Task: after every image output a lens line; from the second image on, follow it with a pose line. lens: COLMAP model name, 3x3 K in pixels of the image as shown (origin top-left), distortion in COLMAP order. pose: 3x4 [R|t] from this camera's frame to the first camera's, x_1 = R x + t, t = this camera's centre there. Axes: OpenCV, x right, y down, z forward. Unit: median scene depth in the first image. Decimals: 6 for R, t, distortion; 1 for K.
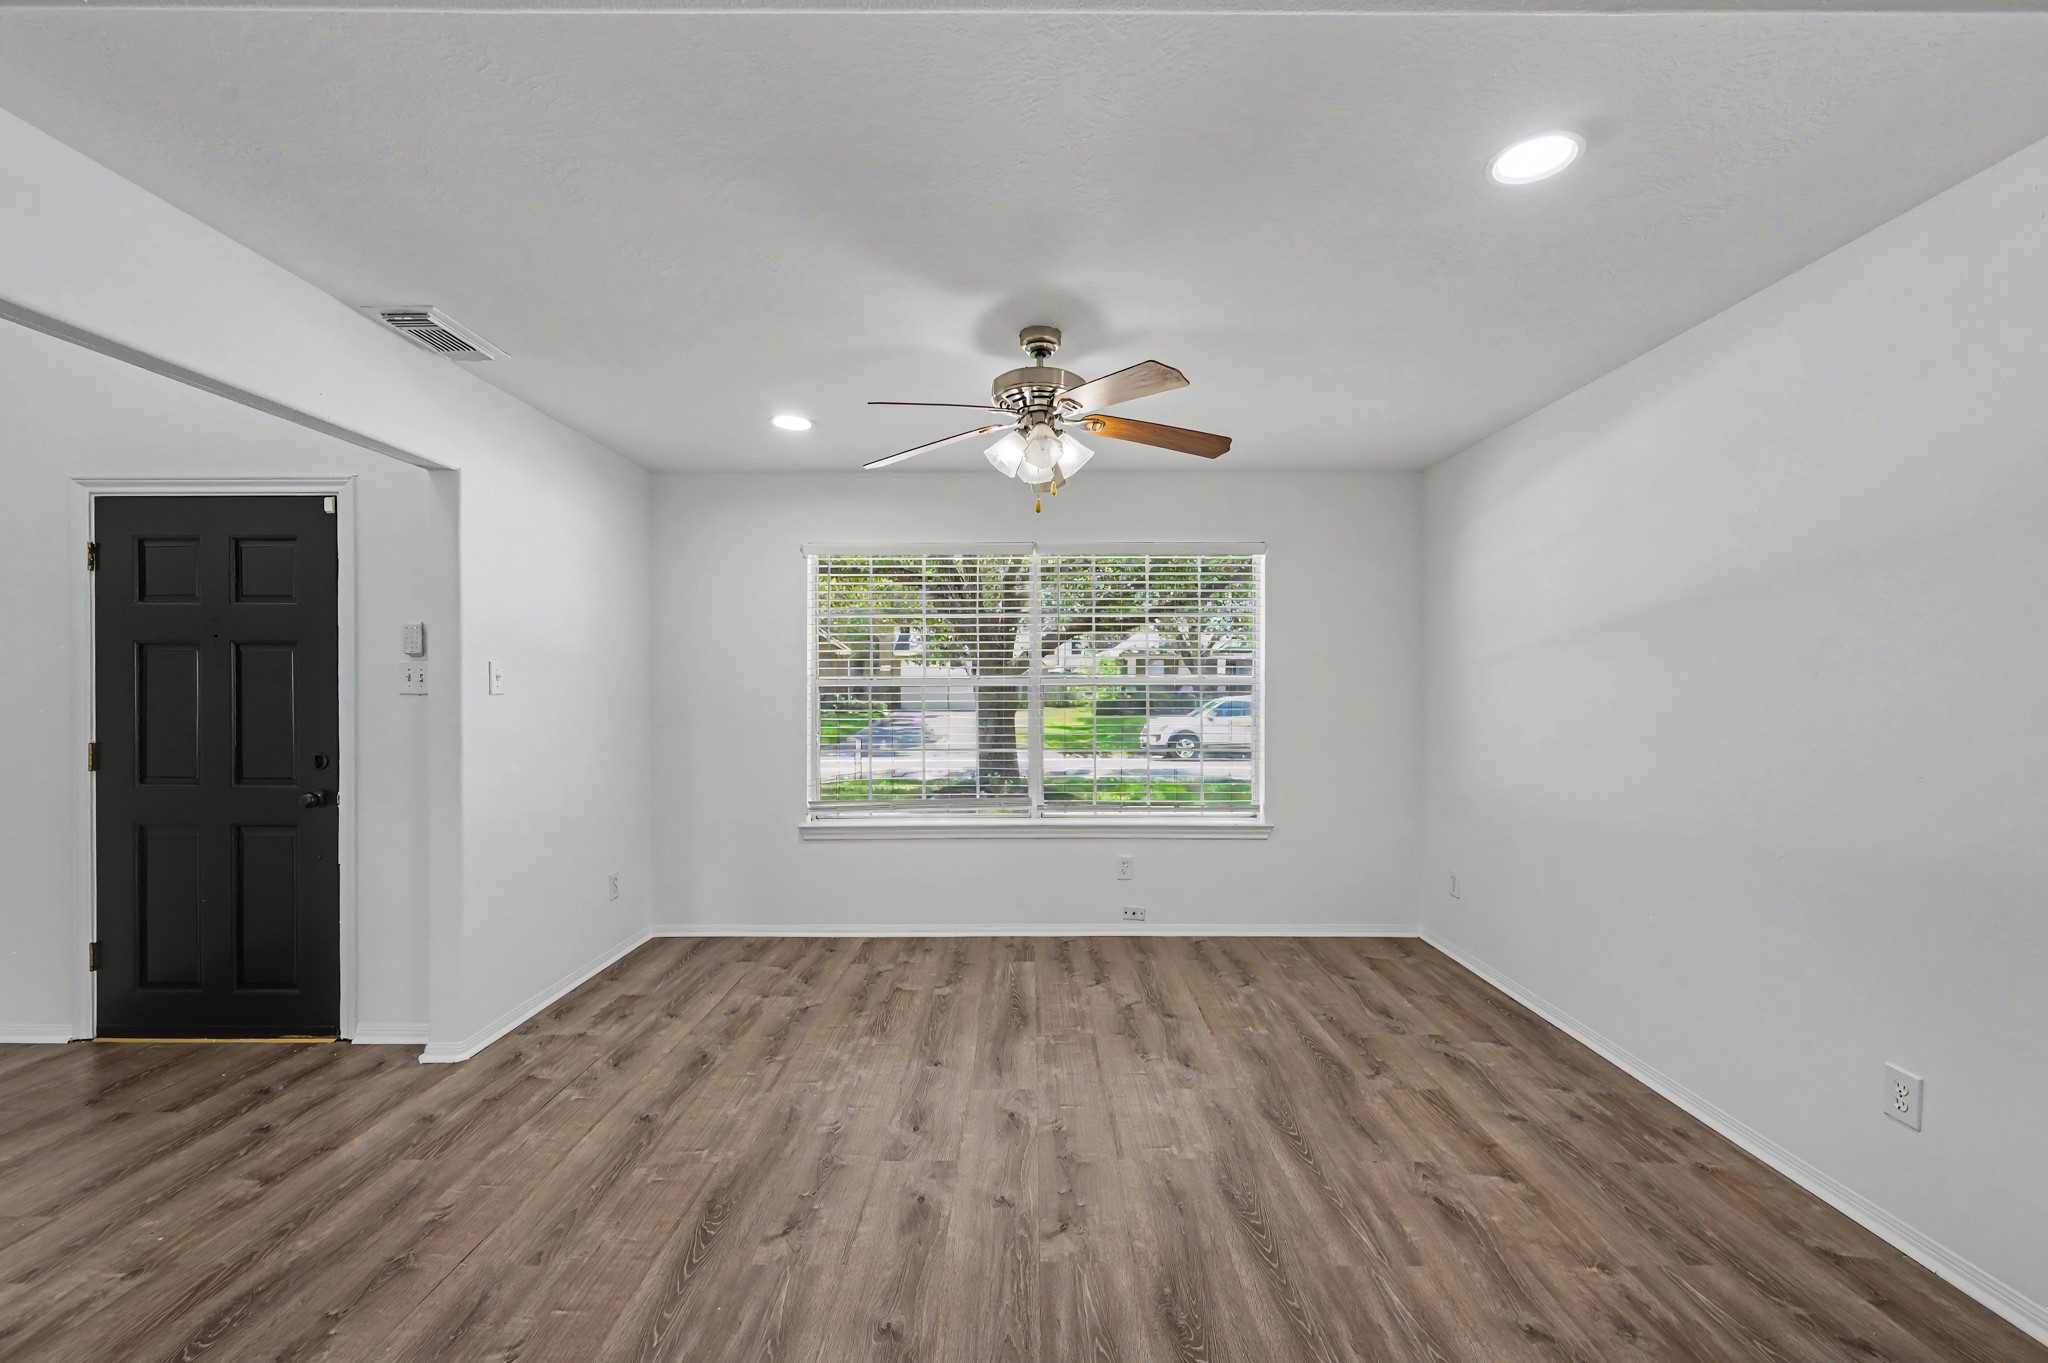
lens RADIAL K [[822.6, 0, 1026.8], [0, 822.6, 681.6], [0, 0, 1]] dist [0.000475, 0.000242]
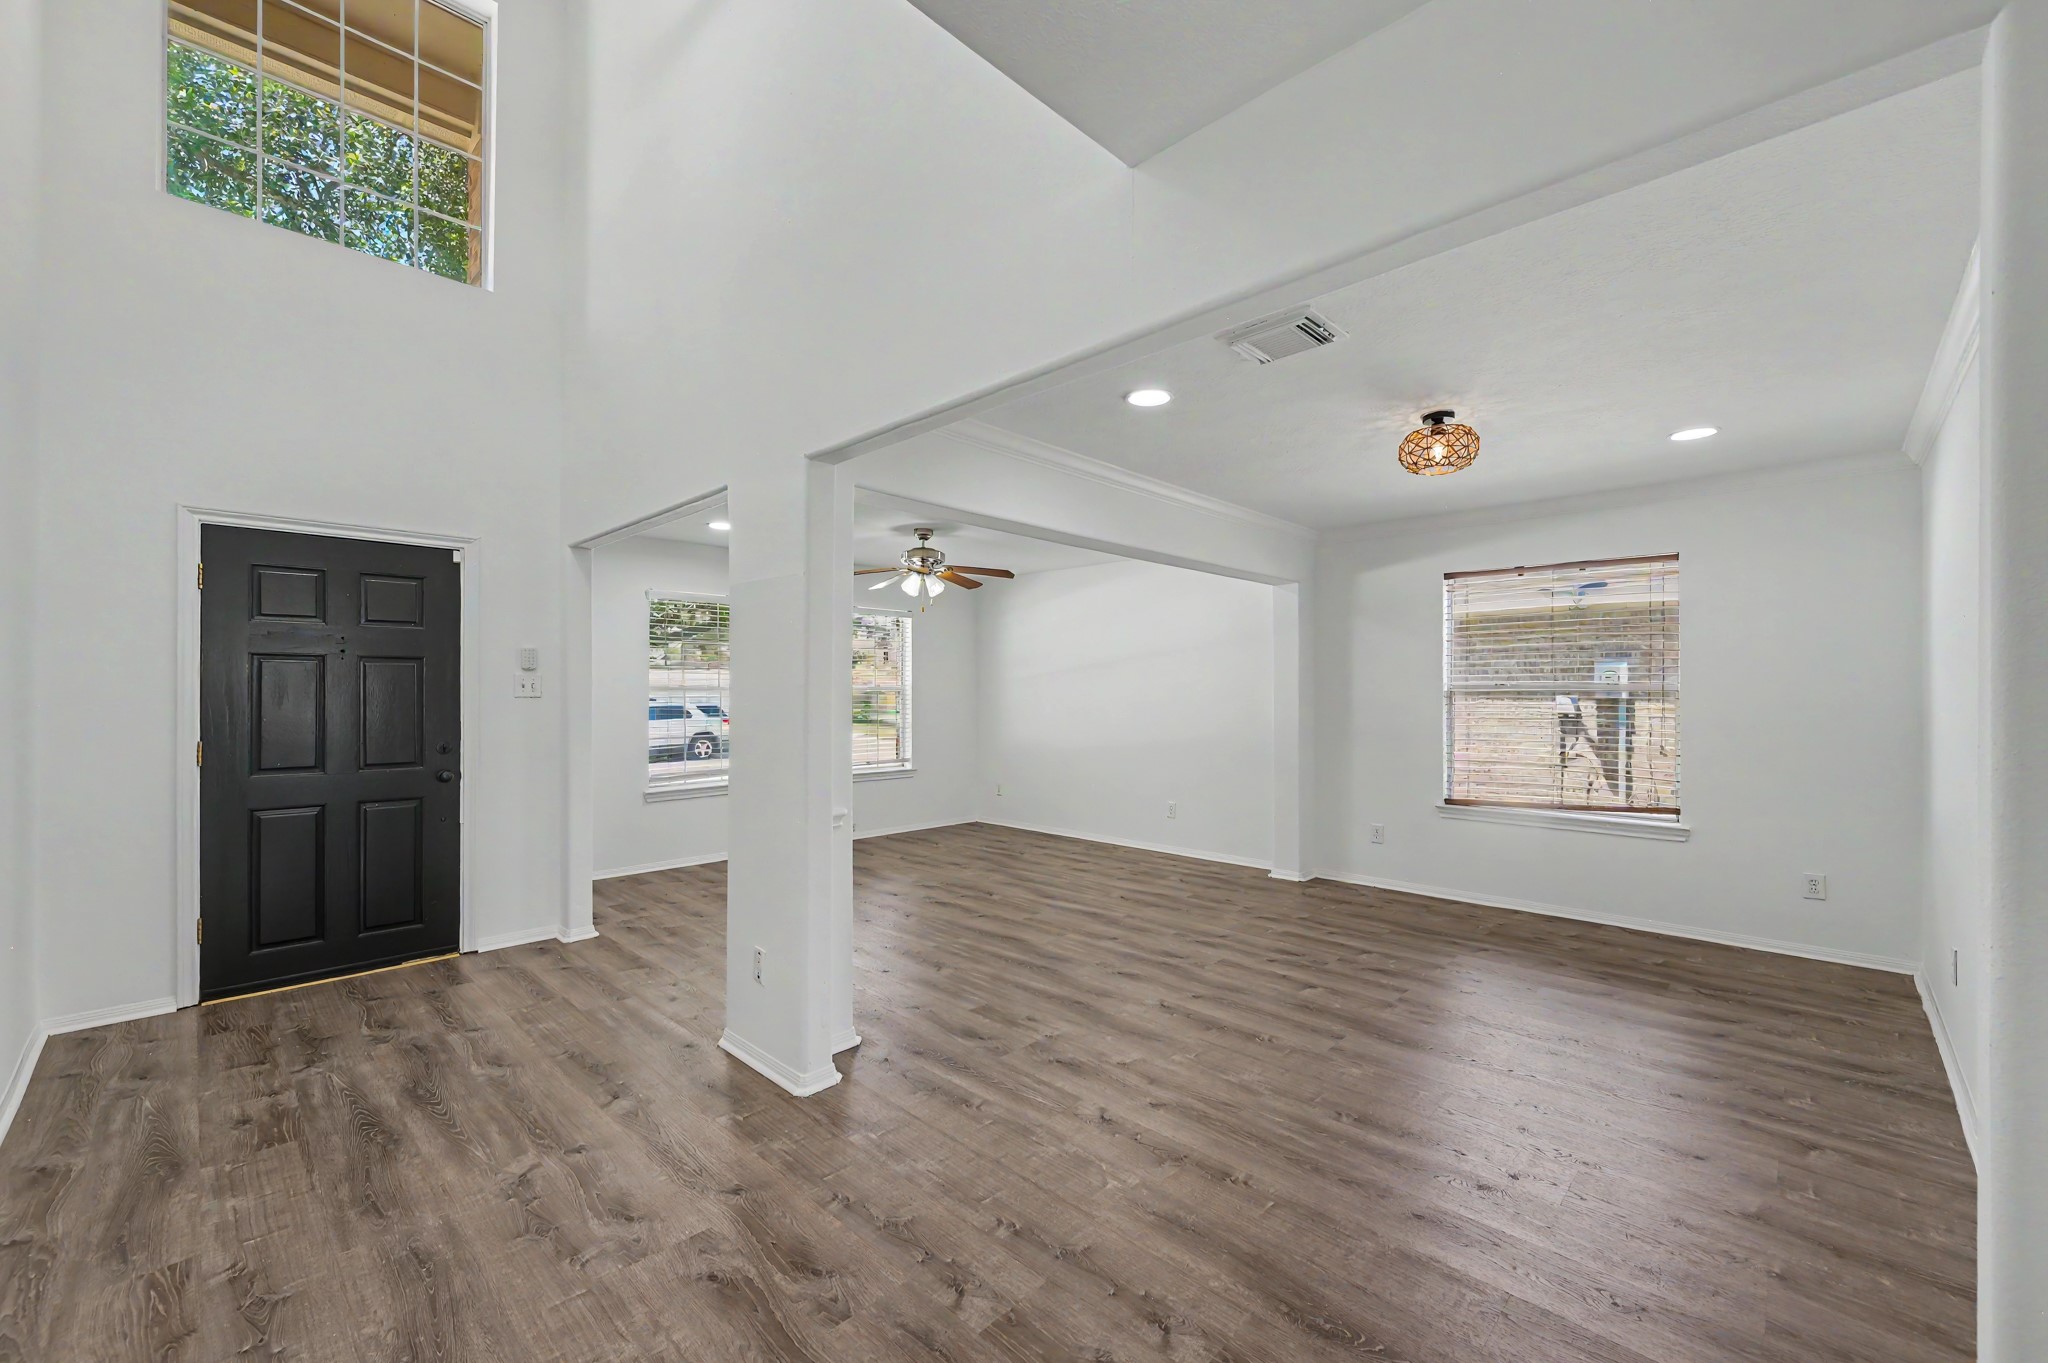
lens RADIAL K [[815.5, 0, 1025.6], [0, 815.5, 689.1], [0, 0, 1]] dist [0.000076, 0.000259]
pose [[0.695130, 0.001872, 0.718881, -1.239799], [-0.003307, 0.999994, 0.000594, -0.002718], [-0.718876, -0.002790, 0.695133, -0.636438]]
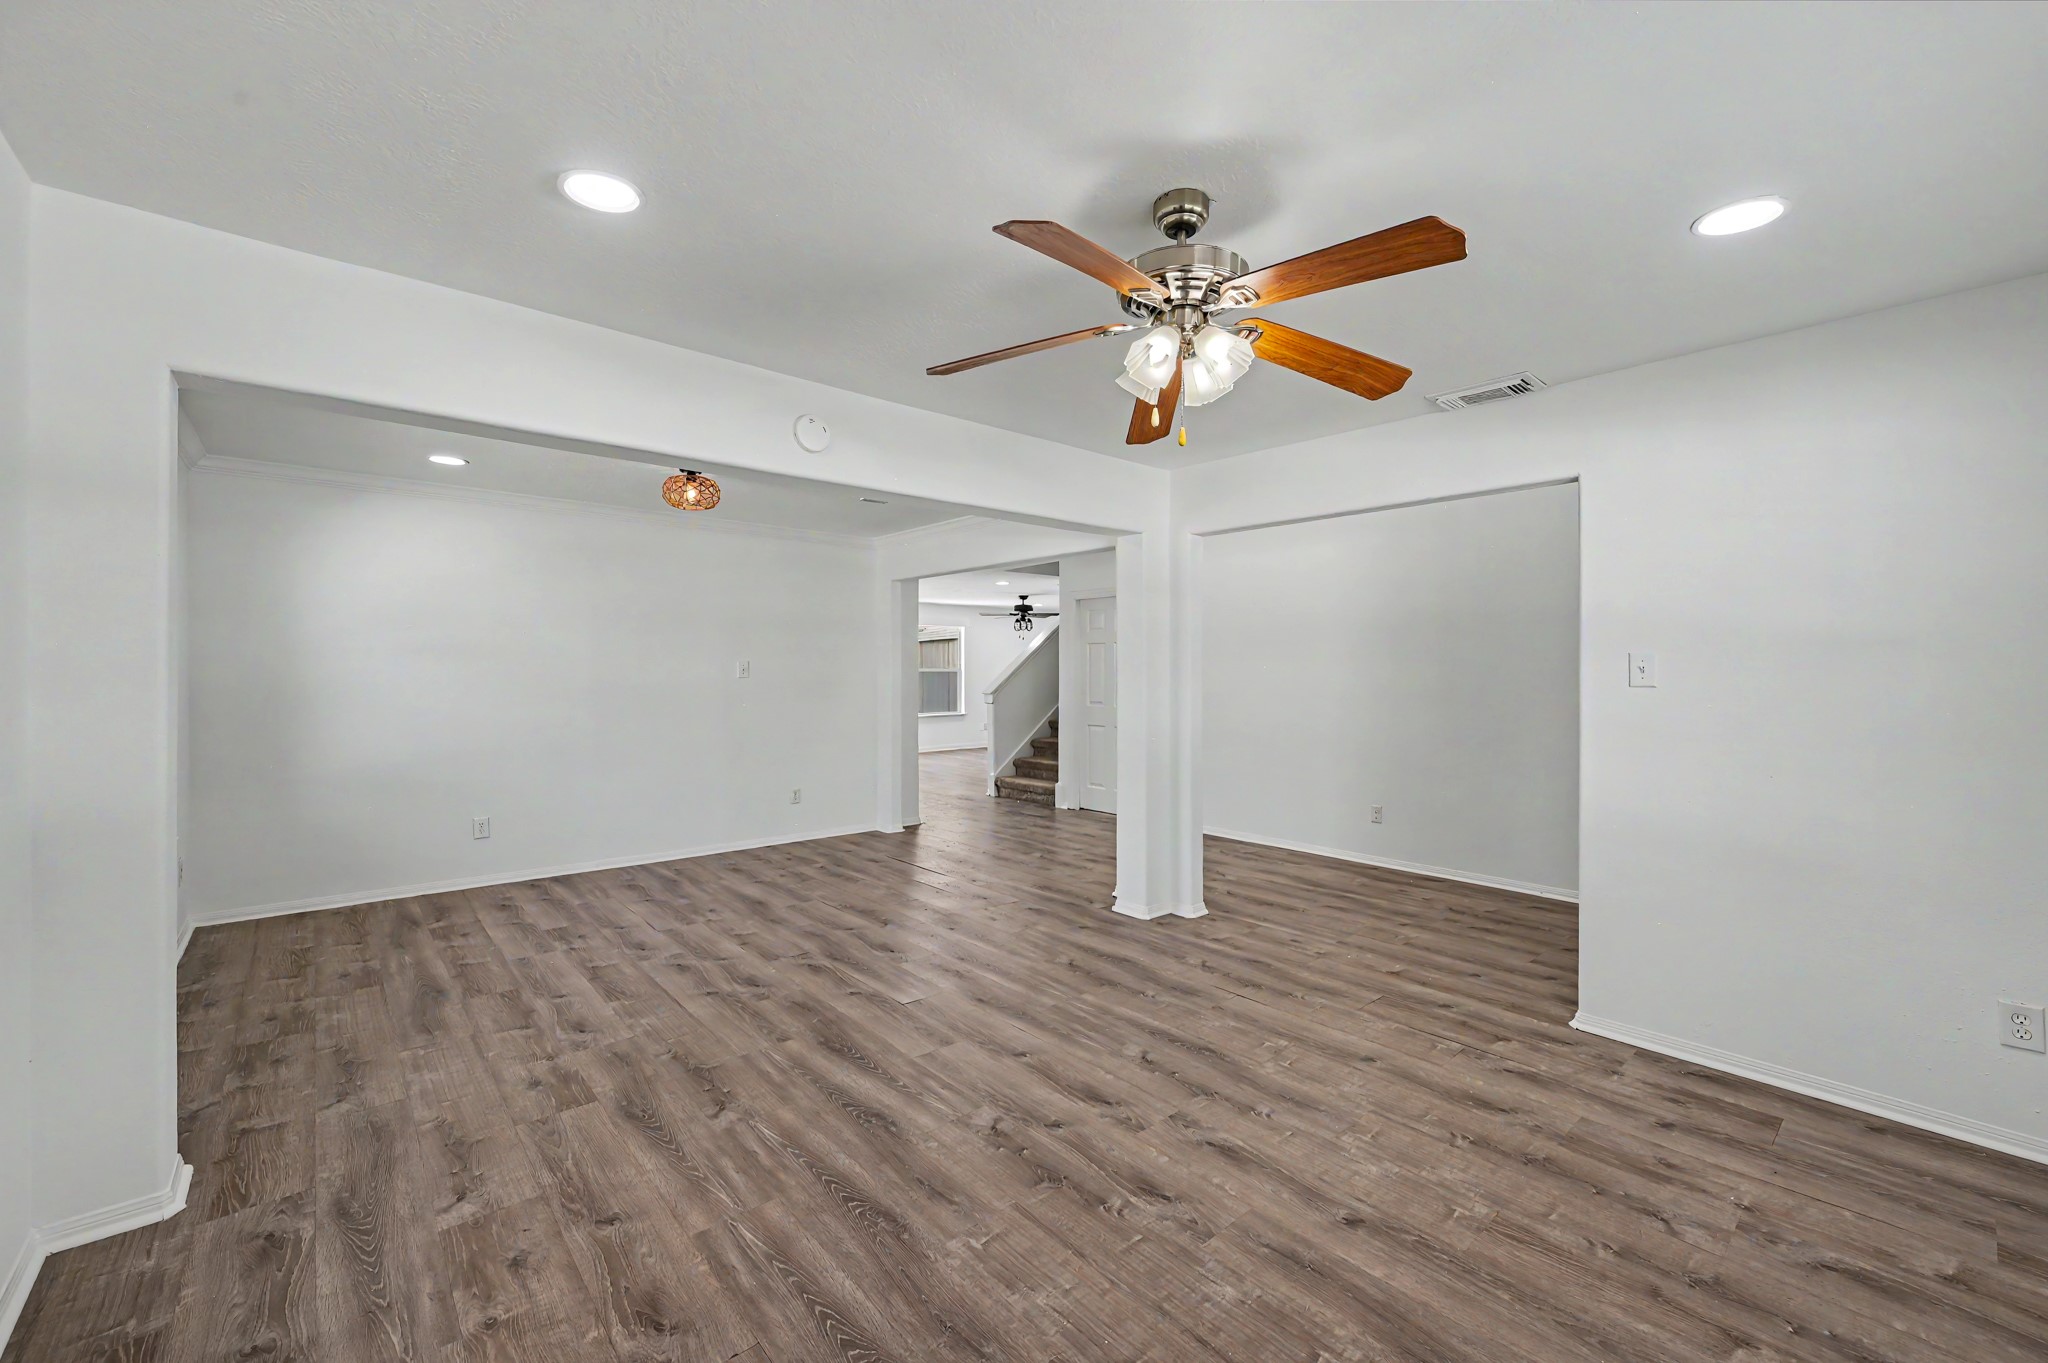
lens RADIAL K [[806.9, 0, 1022.9], [0, 806.9, 675.1], [0, 0, 1]] dist [0.000094, 0.000022]
pose [[-0.753737, 0.002369, -0.657172, 0.548697], [0.001056, 0.999997, 0.002393, -0.000483], [0.657175, 0.001110, -0.753737, 1.338040]]
